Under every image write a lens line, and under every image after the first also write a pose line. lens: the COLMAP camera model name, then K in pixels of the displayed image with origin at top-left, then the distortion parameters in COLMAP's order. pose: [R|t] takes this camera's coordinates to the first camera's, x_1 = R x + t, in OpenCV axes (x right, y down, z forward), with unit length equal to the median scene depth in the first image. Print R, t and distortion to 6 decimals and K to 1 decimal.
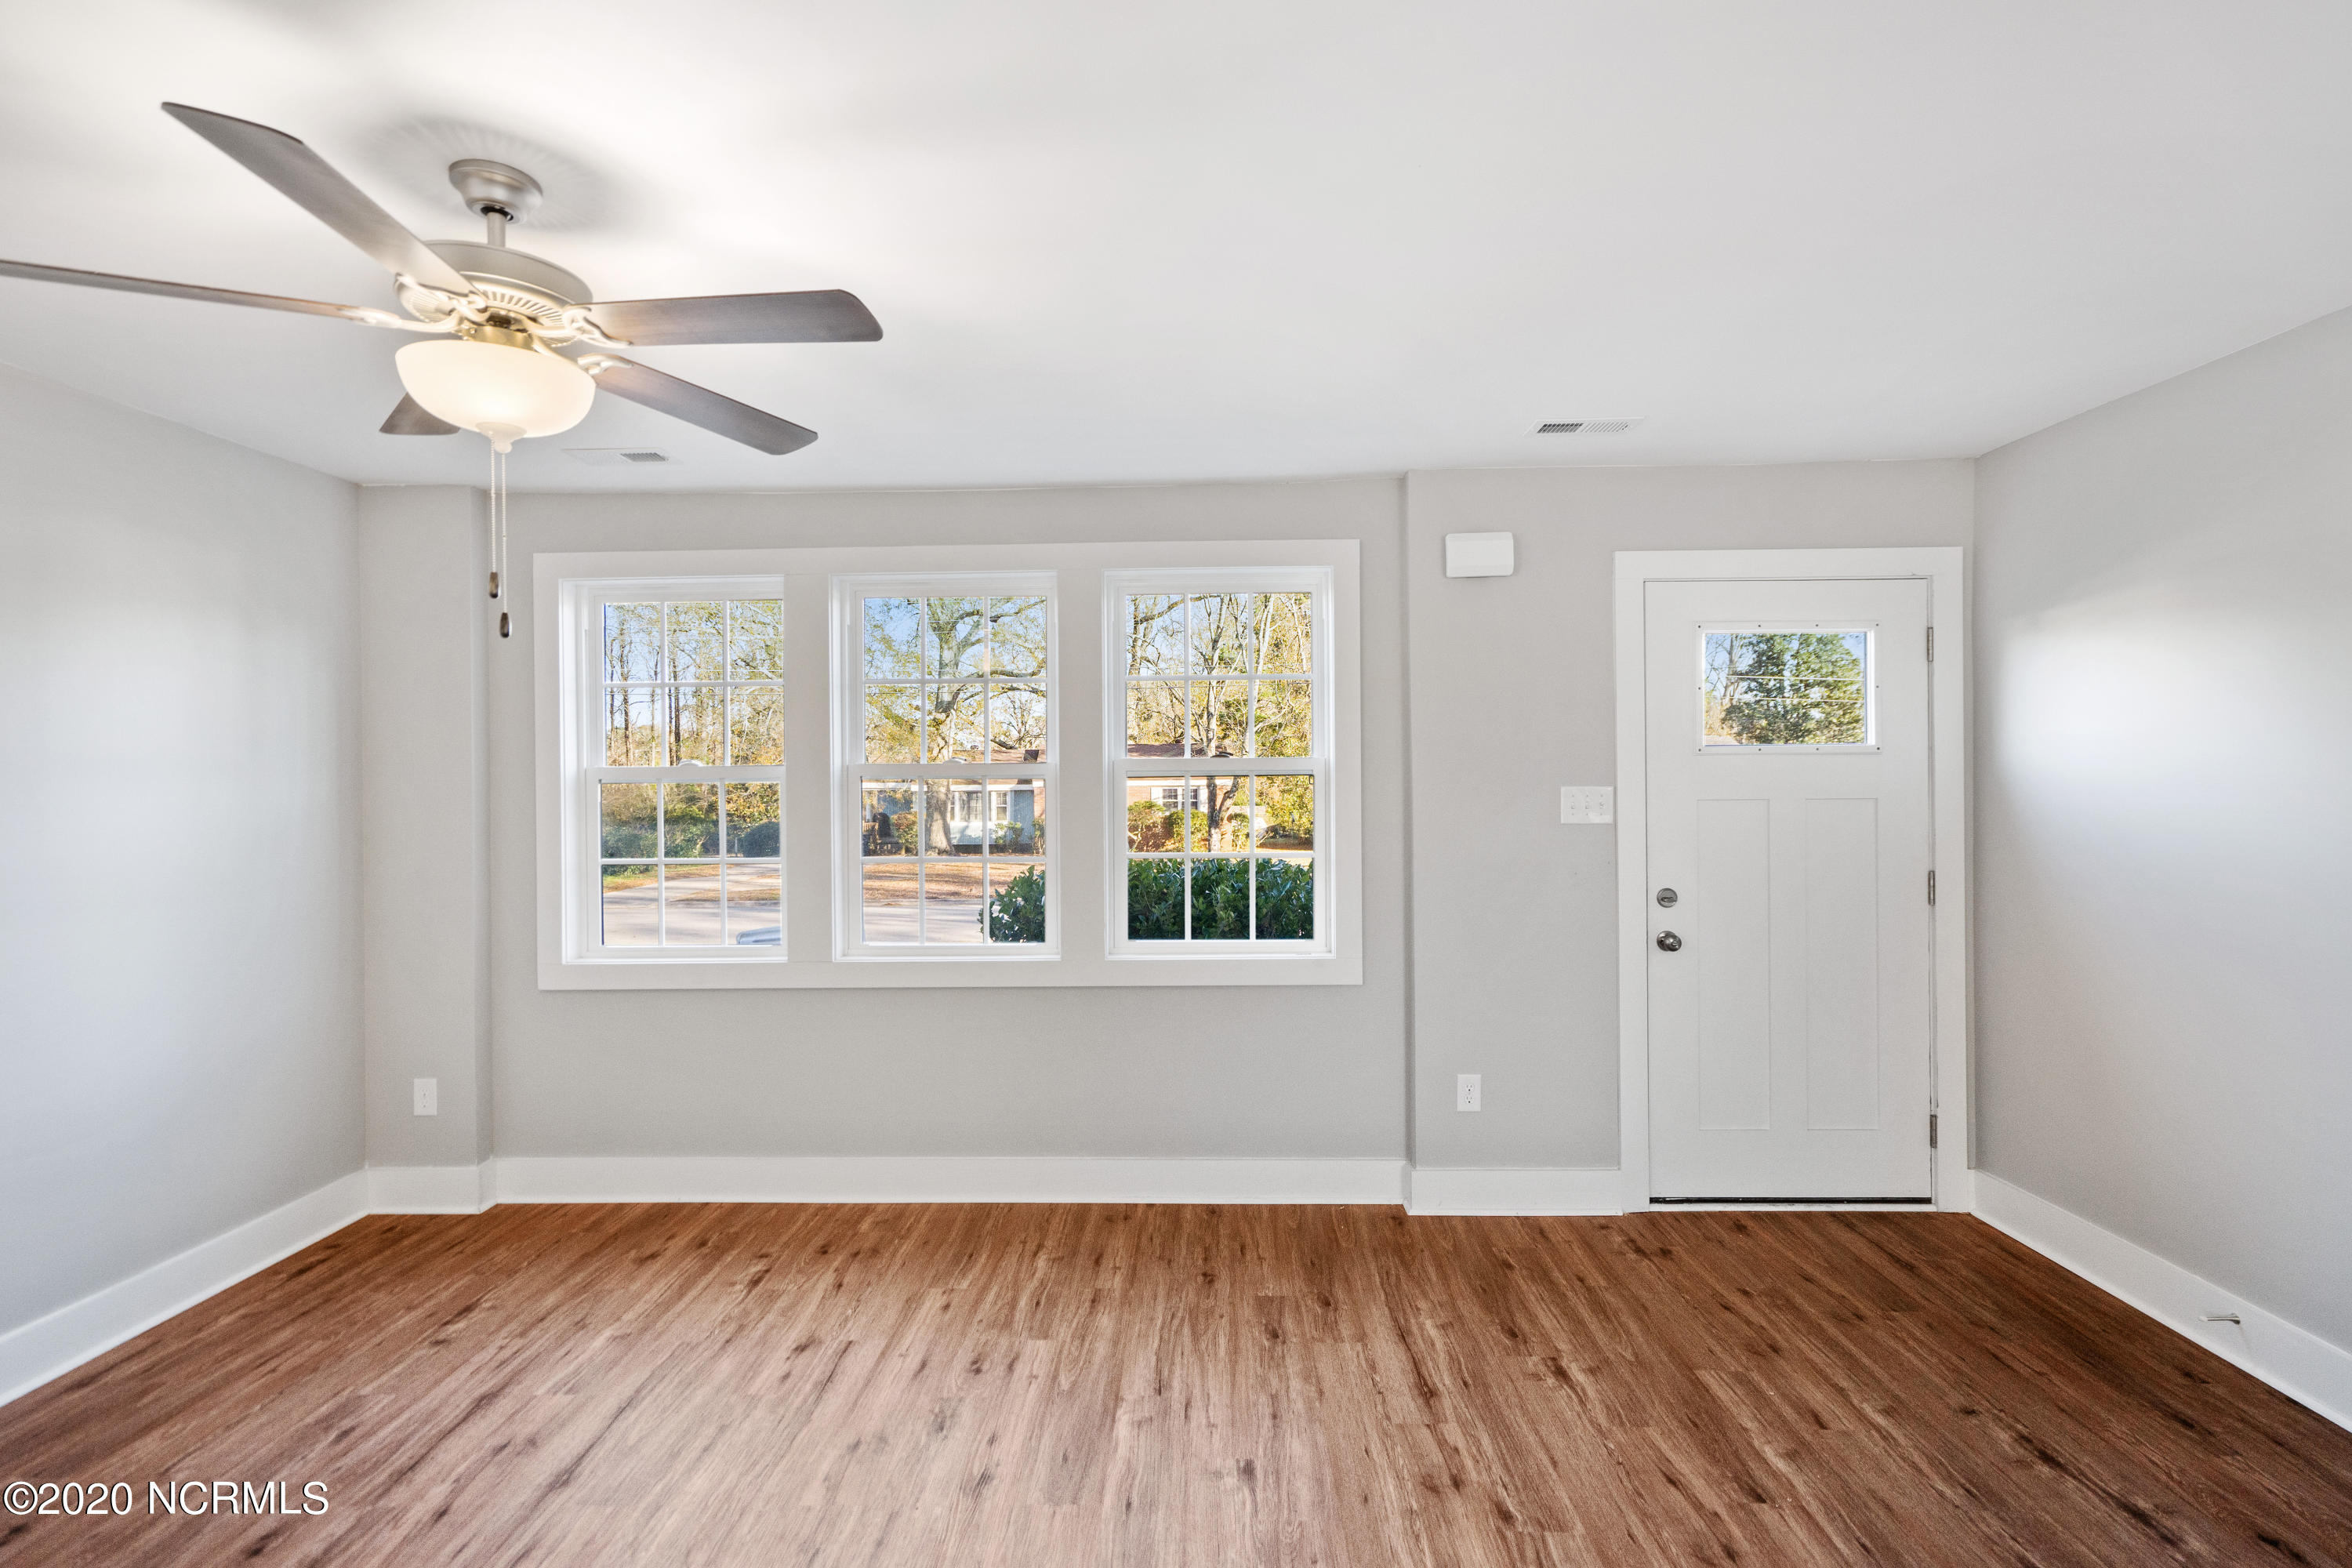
lens RADIAL K [[1085.7, 0, 1171.2], [0, 1085.7, 791.9], [0, 0, 1]] dist [-0.001761, 0.000884]
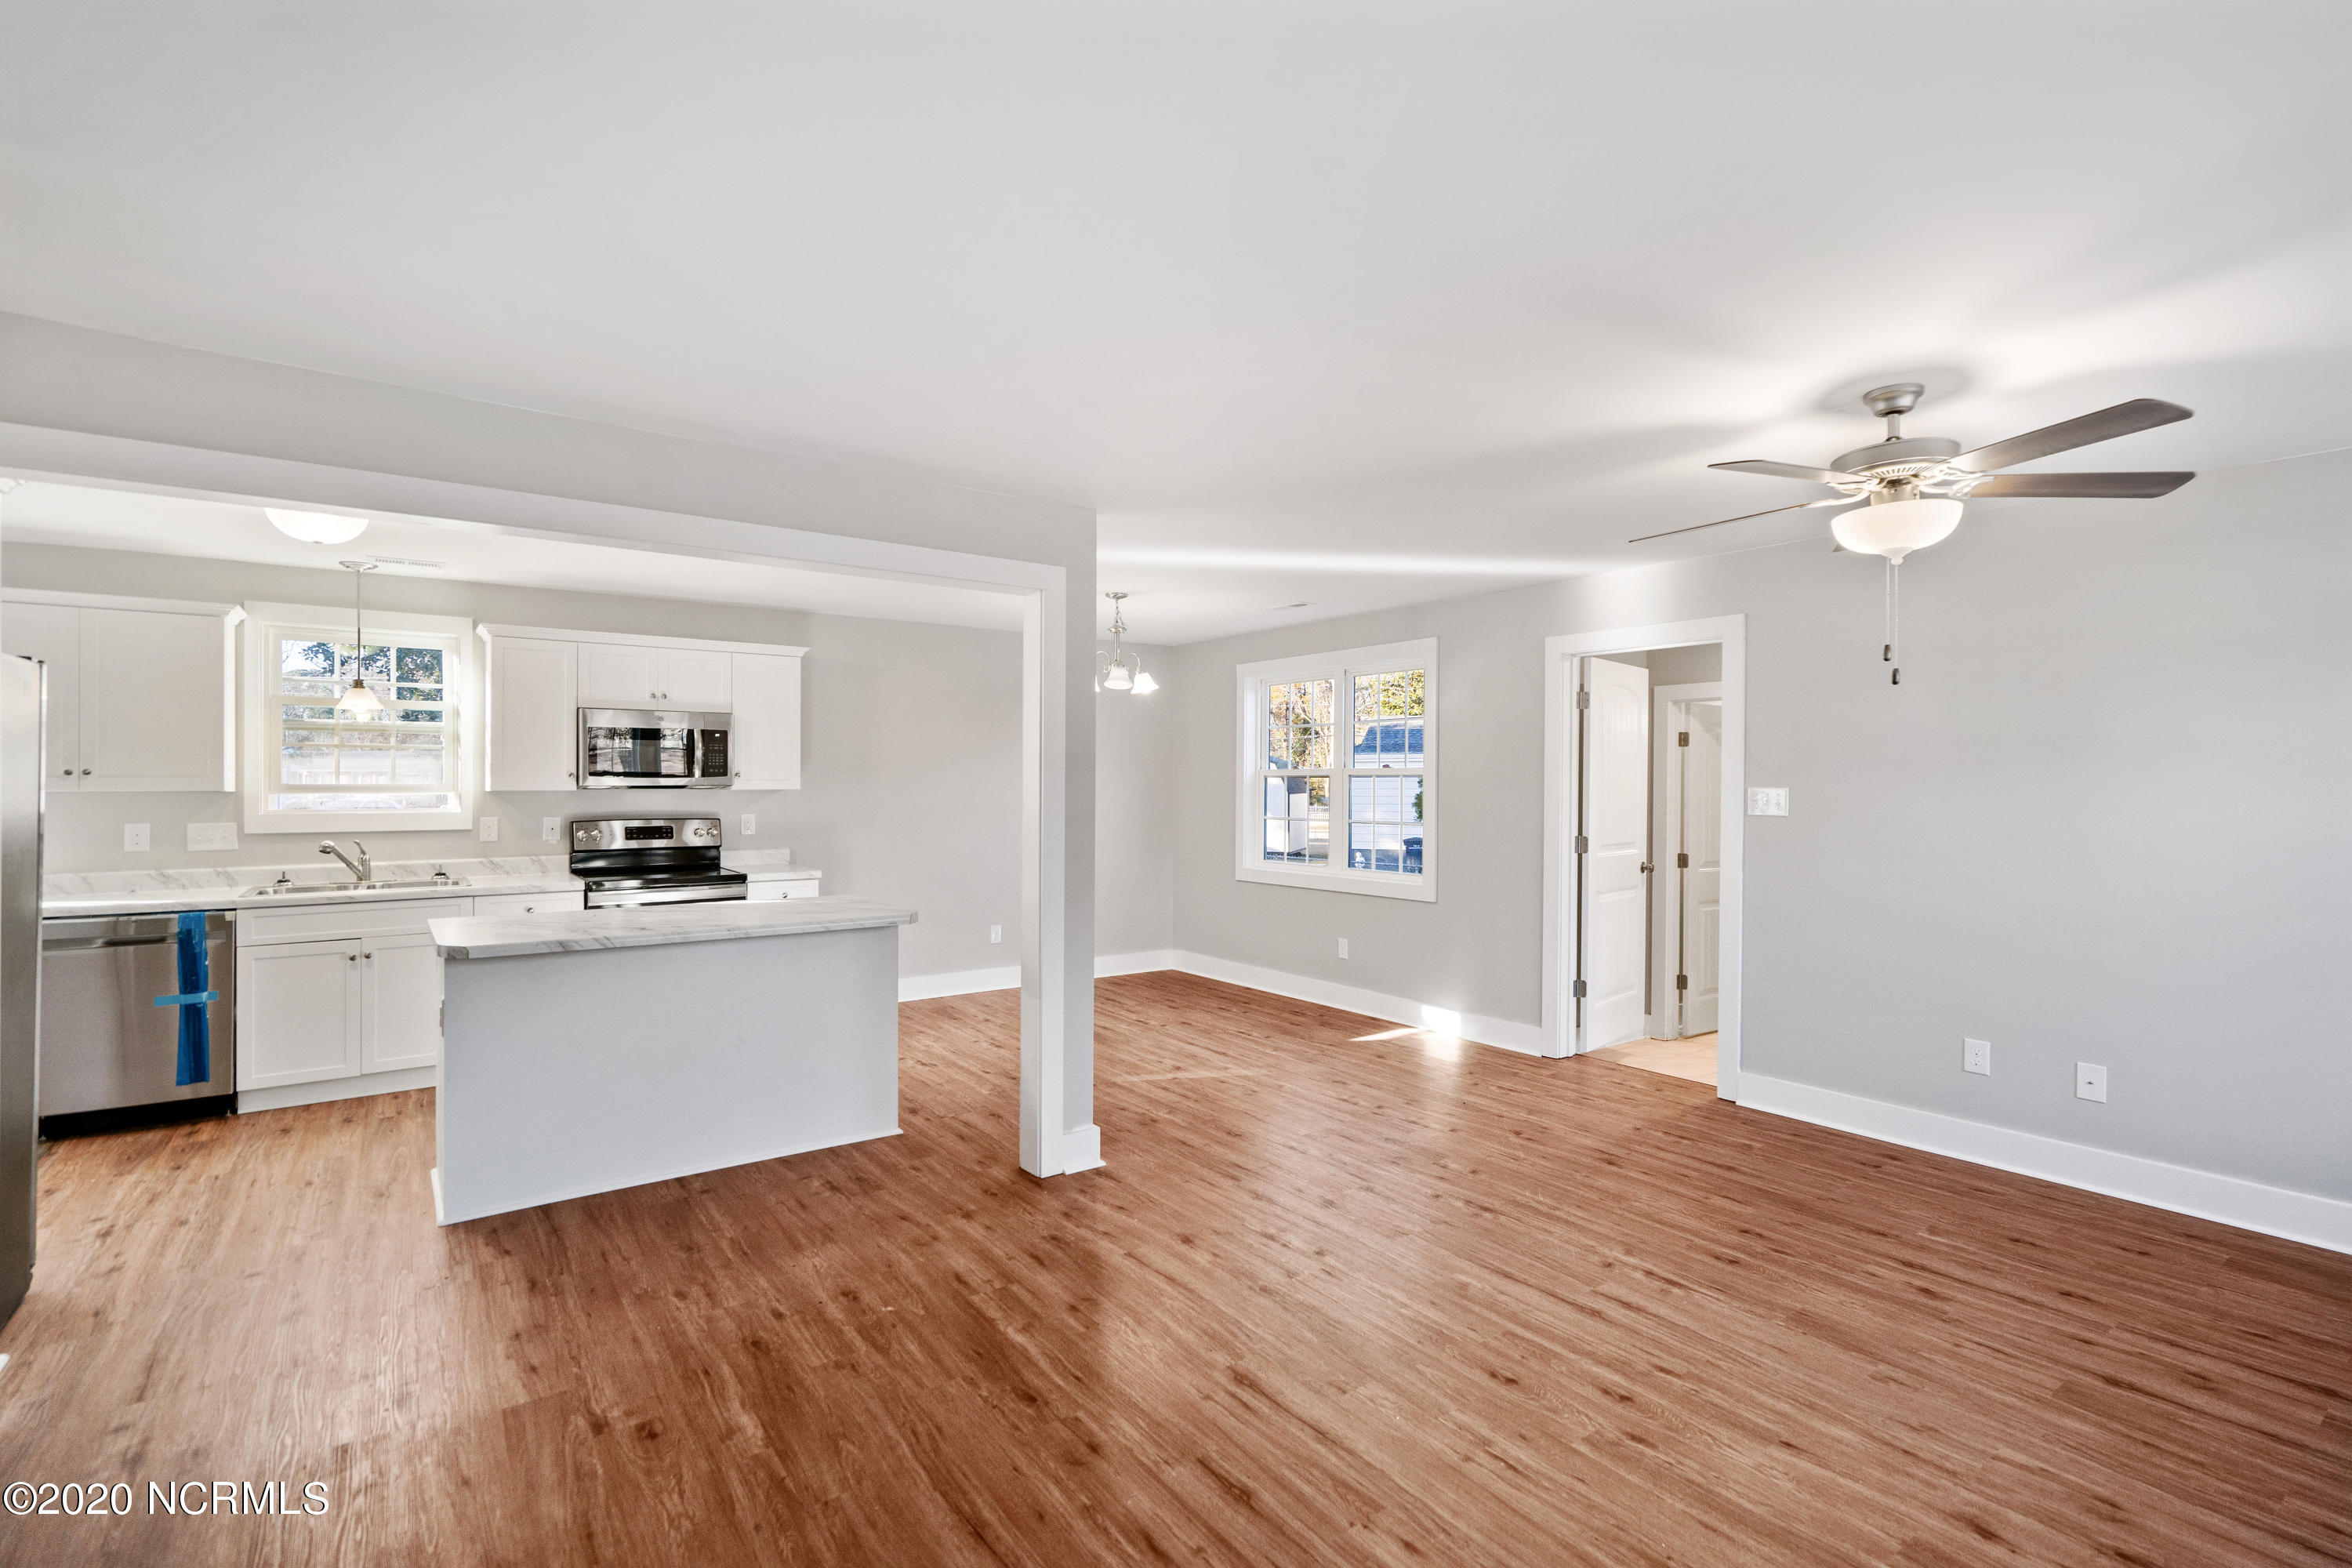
lens RADIAL K [[1076.3, 0, 1176.0], [0, 1076.3, 784.0], [0, 0, 1]] dist [-0.000344, 0.001341]
pose [[-0.792426, 0.008764, -0.609905, 0.598469], [-0.000769, 0.999882, 0.015366, -0.011043], [0.609968, 0.012645, -0.792325, 0.837478]]
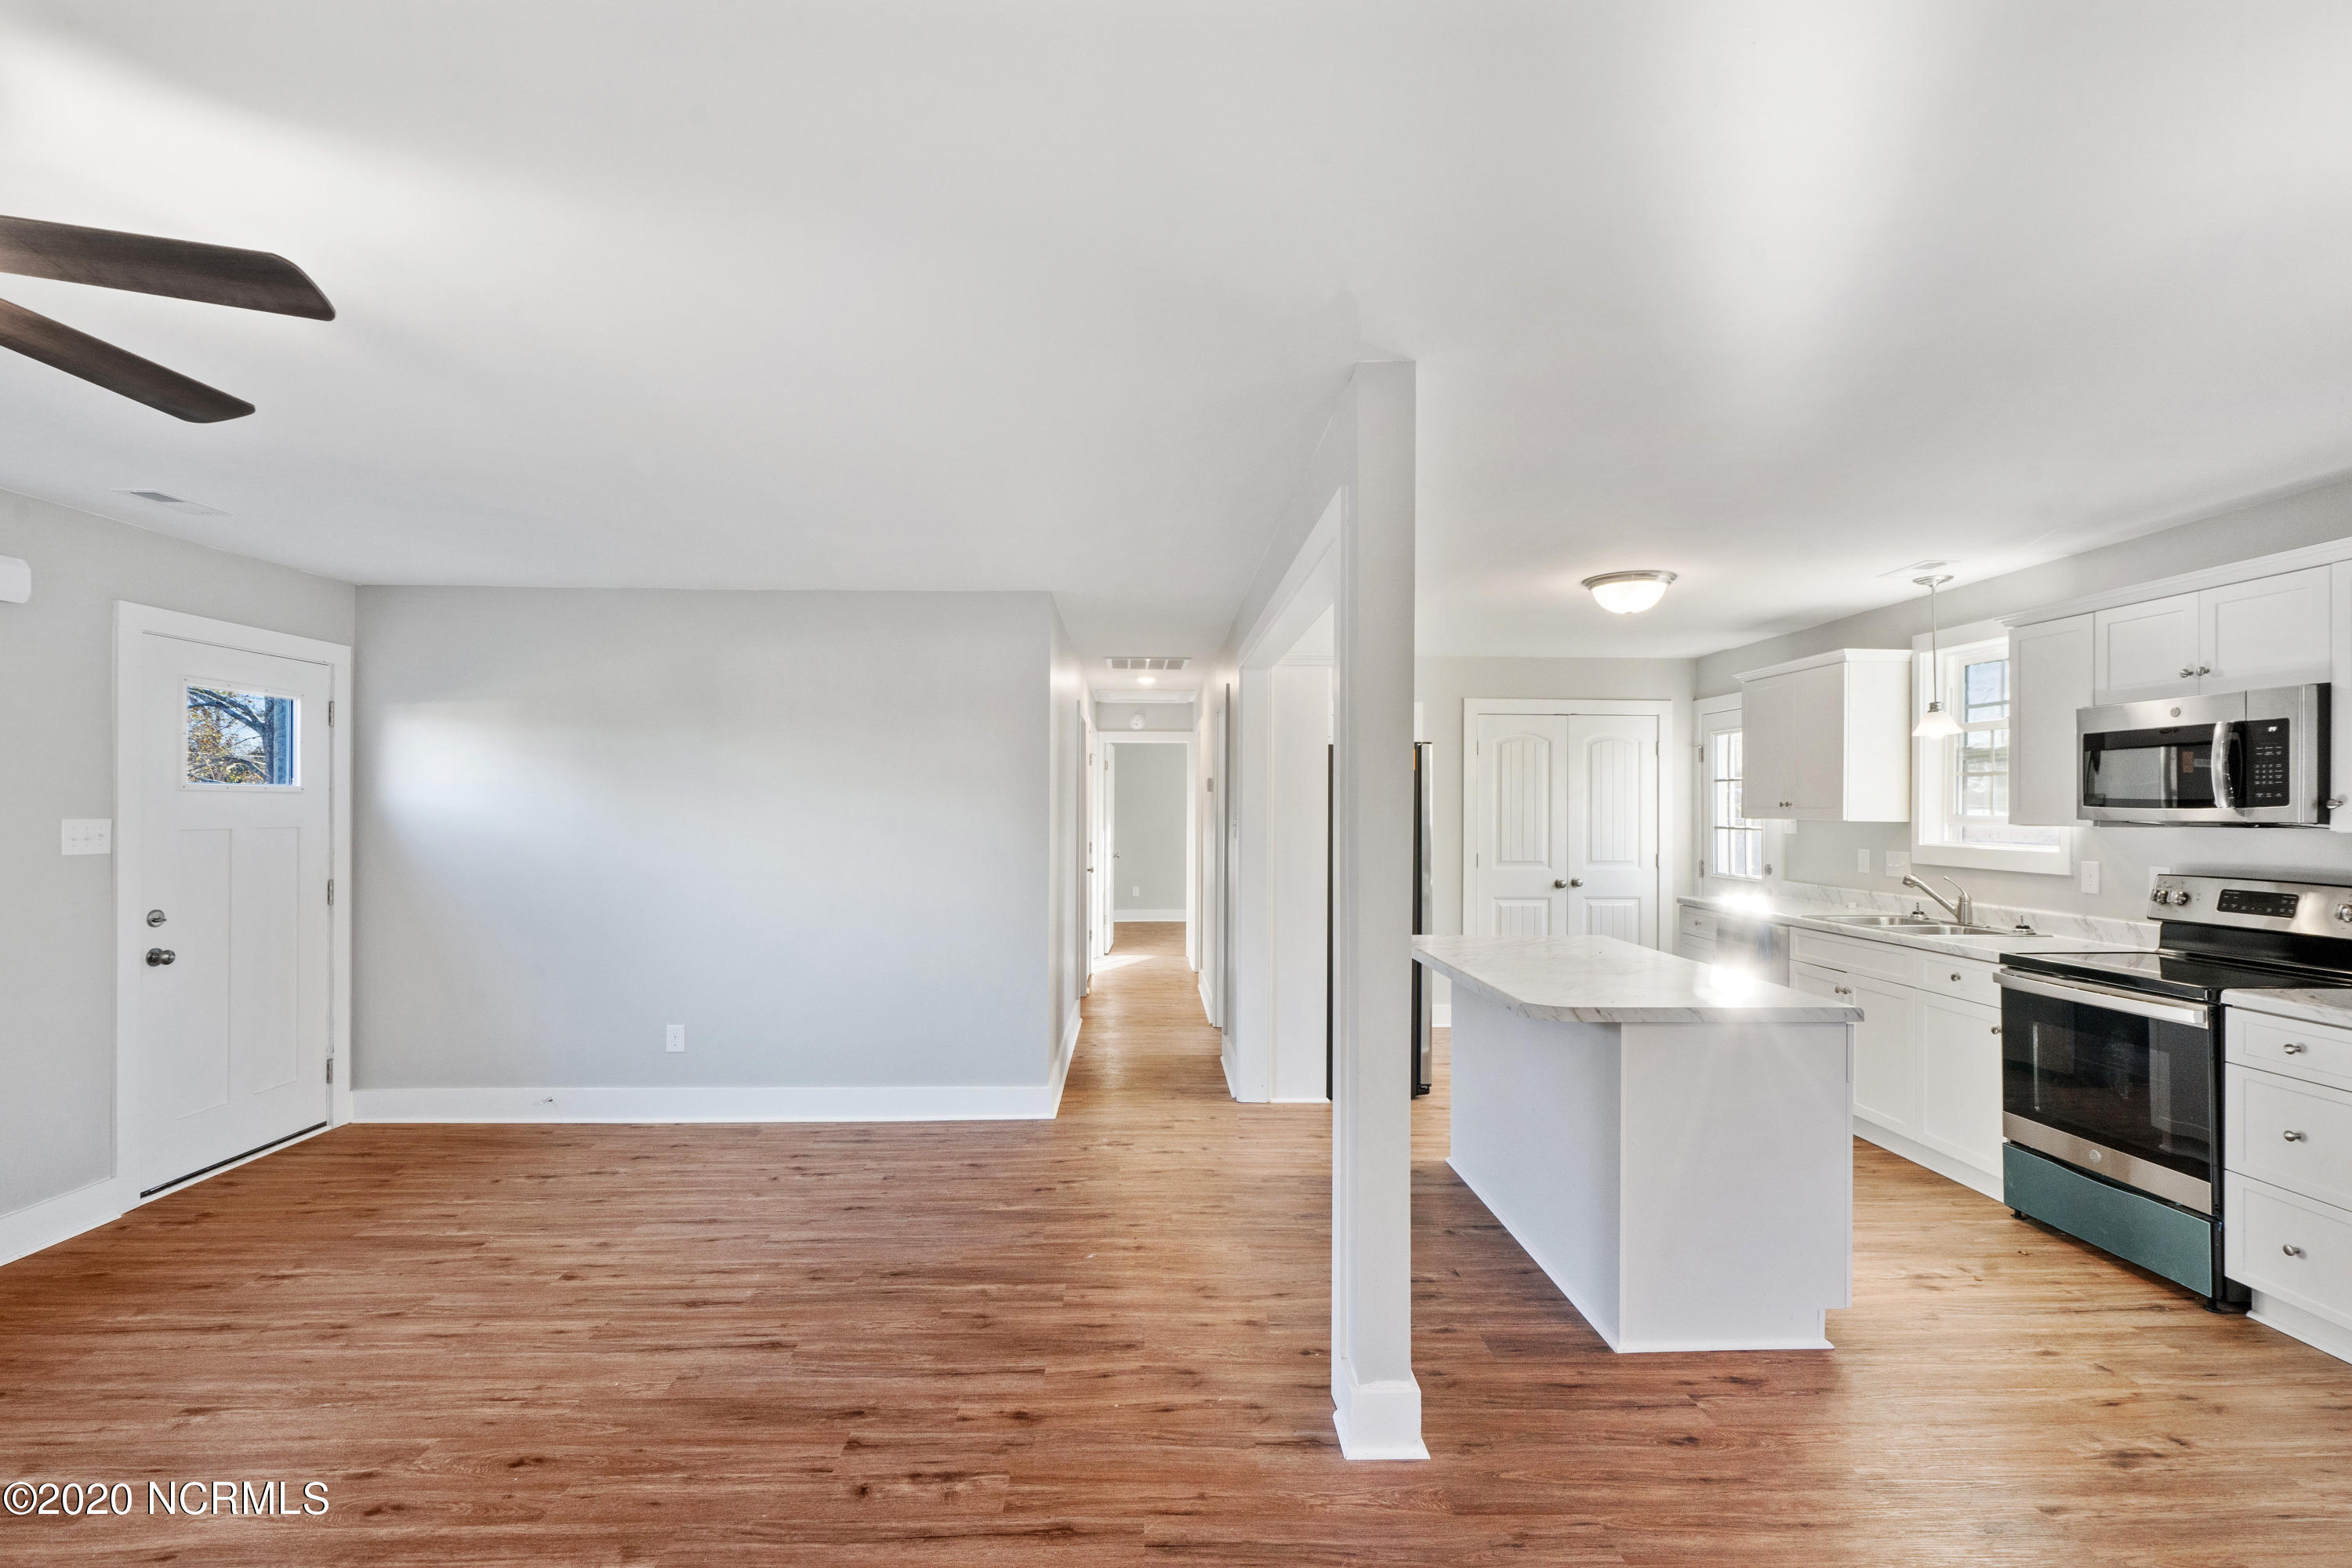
lens RADIAL K [[1085.2, 0, 1182.2], [0, 1085.2, 801.0], [0, 0, 1]] dist [0.001175, 0.001024]
pose [[-0.063564, 0.013308, 0.997889, -0.754003], [0.009950, 0.999870, -0.012701, 0.001618], [-0.997928, 0.009121, -0.063688, 0.015020]]
